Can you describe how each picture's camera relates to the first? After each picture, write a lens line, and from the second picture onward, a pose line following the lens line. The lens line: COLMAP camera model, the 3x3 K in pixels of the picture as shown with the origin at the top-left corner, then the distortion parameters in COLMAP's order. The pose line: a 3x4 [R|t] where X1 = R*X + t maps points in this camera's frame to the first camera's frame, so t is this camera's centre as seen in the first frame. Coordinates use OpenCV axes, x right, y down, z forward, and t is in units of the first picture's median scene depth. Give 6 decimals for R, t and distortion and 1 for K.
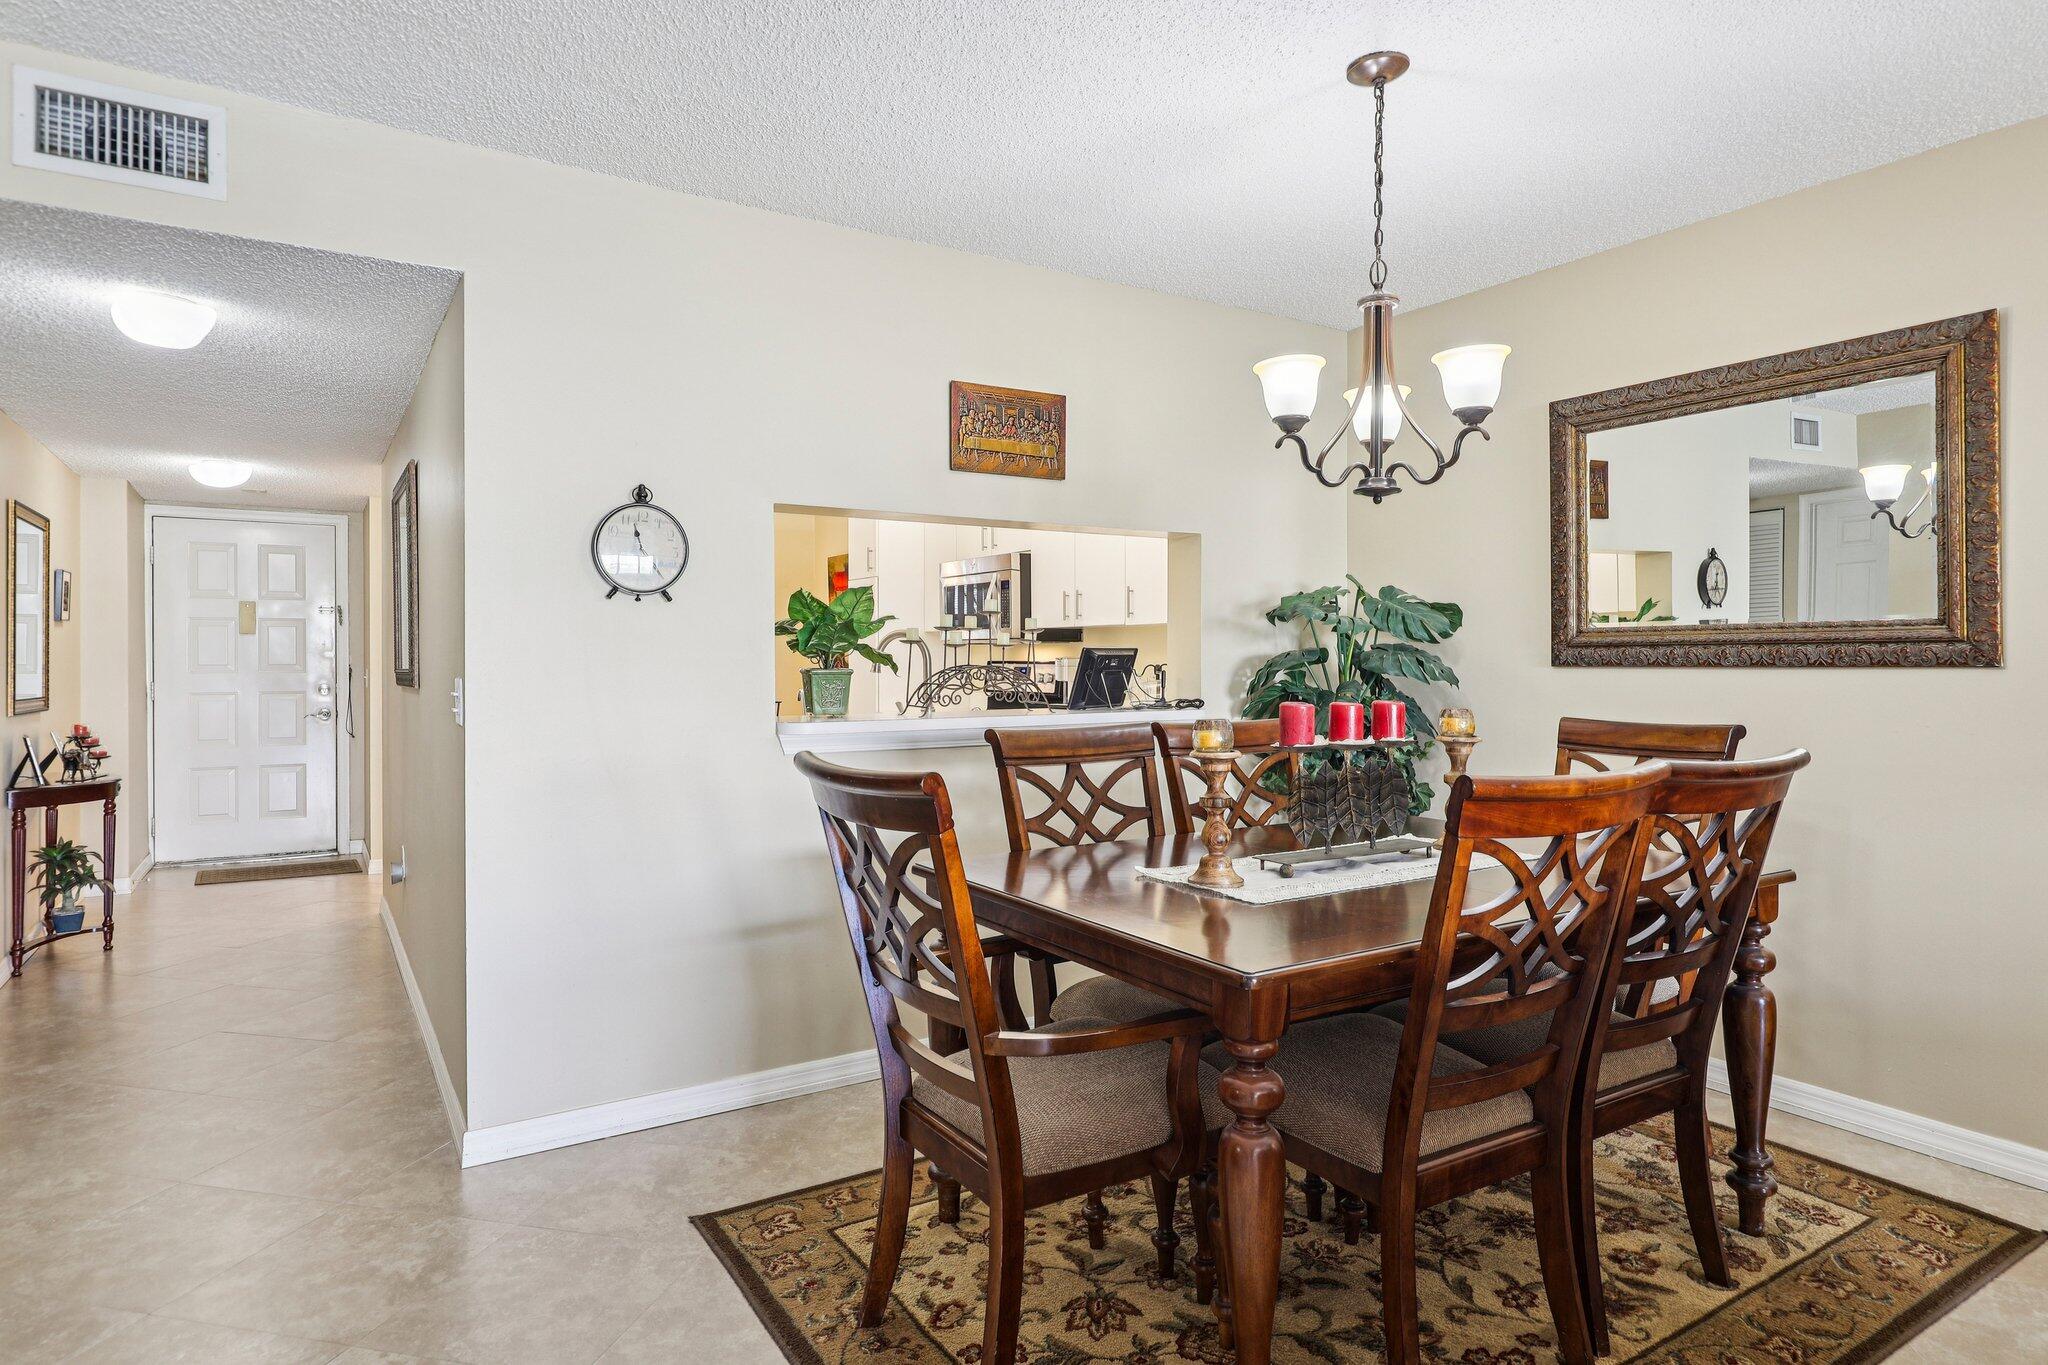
lens RADIAL K [[1160.5, 0, 1023.3], [0, 1160.5, 668.1], [0, 0, 1]] dist [0.008789, 0.001924]
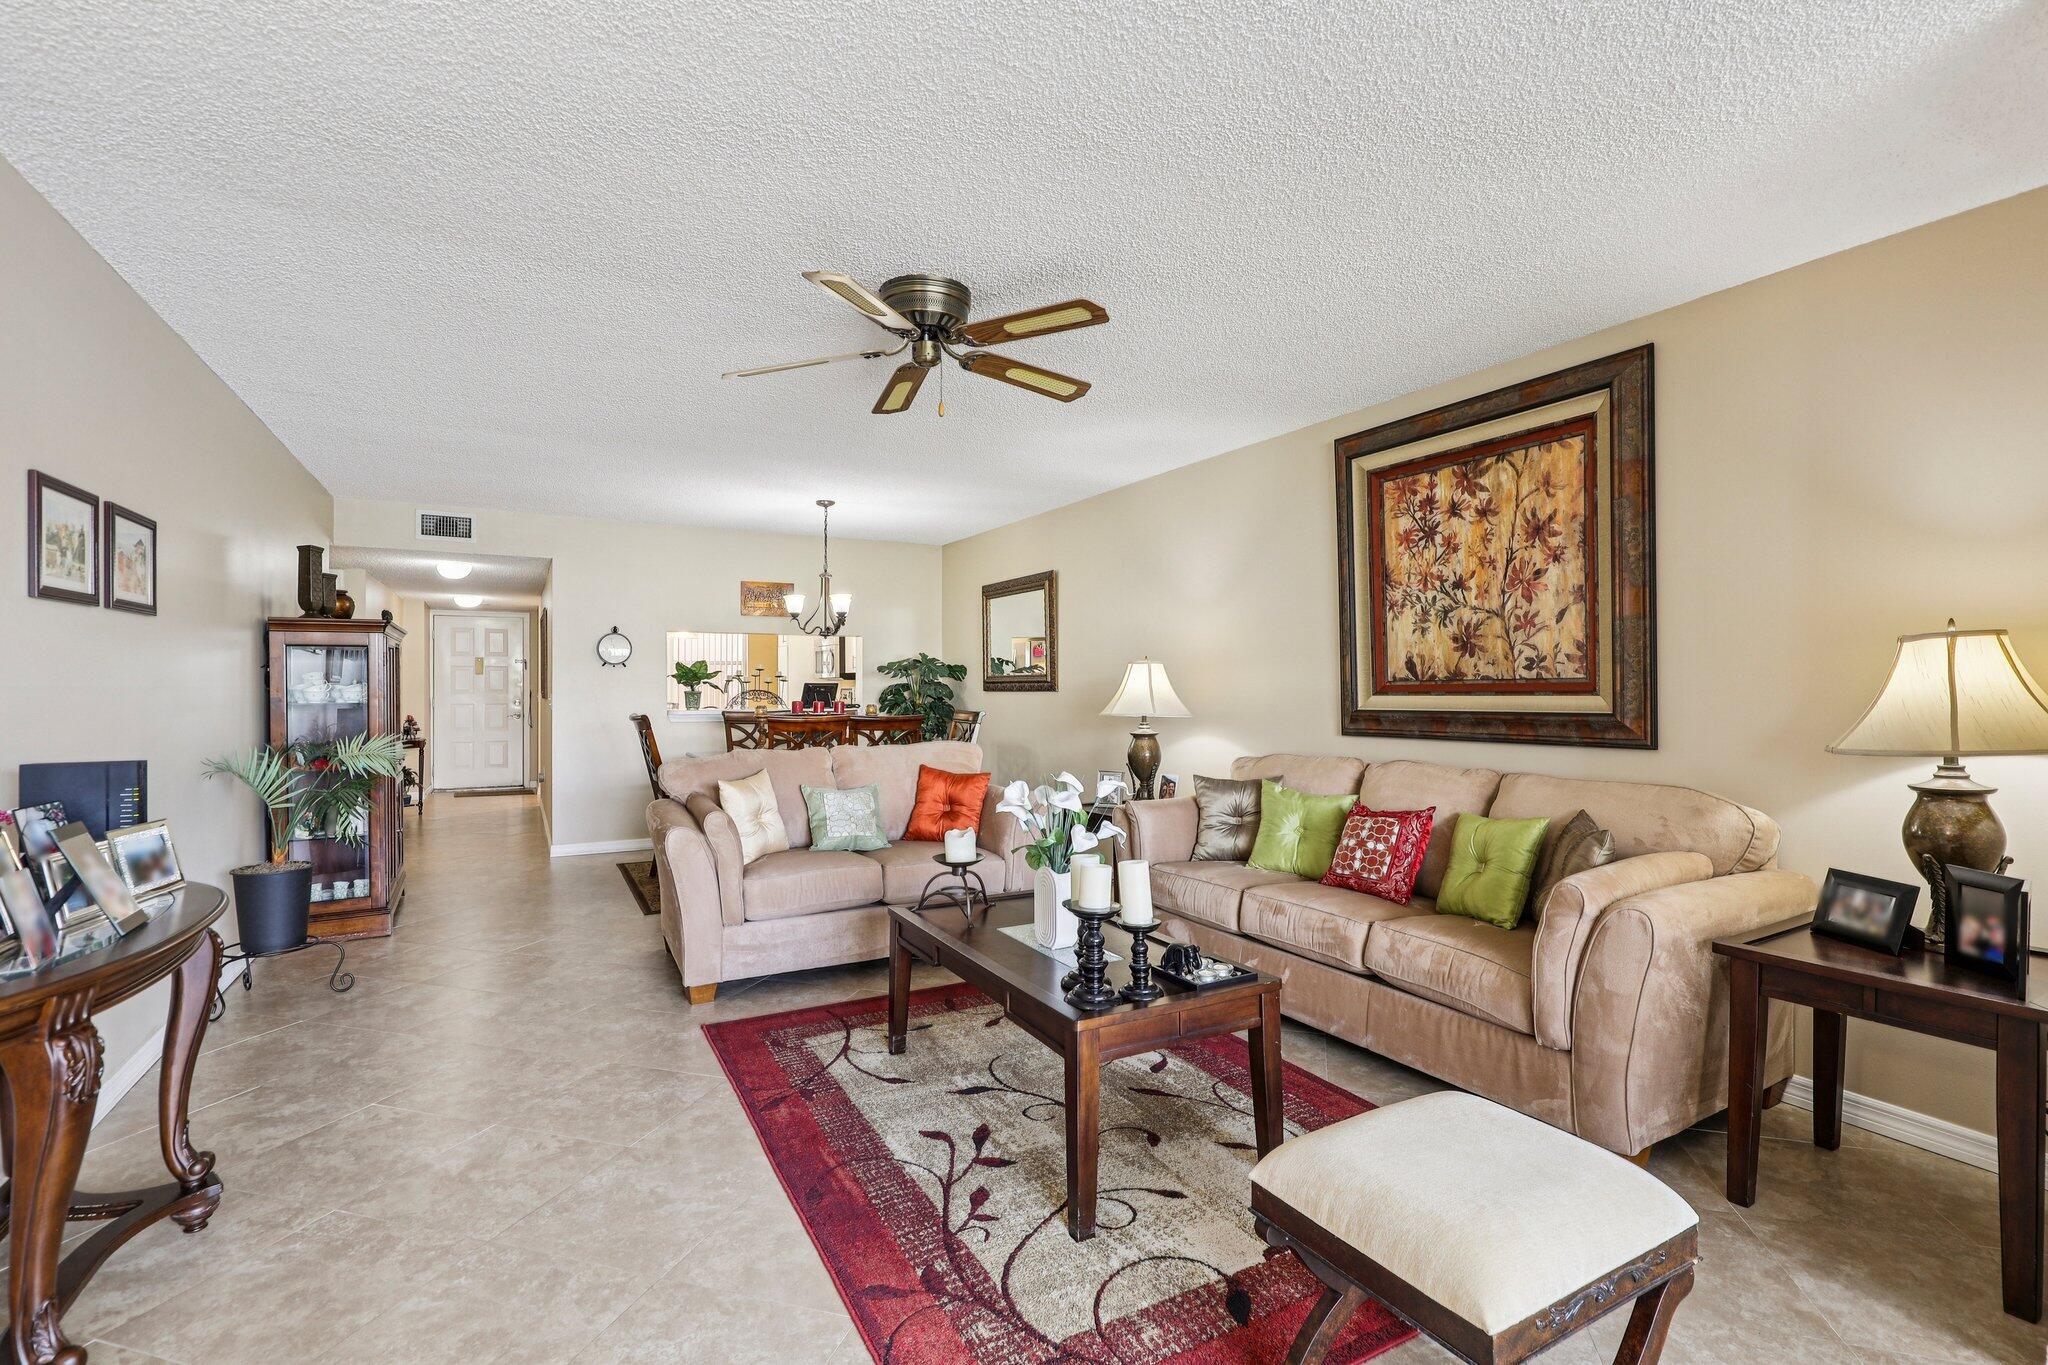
lens RADIAL K [[921.5, 0, 1028.5], [0, 921.5, 687.6], [0, 0, 1]] dist [0.001319, -0.000497]
pose [[0.998867, 0.001452, -0.047563, 0.482037], [-0.001780, 0.999975, -0.006849, 0.004089], [0.047552, 0.006926, 0.998845, -0.735131]]
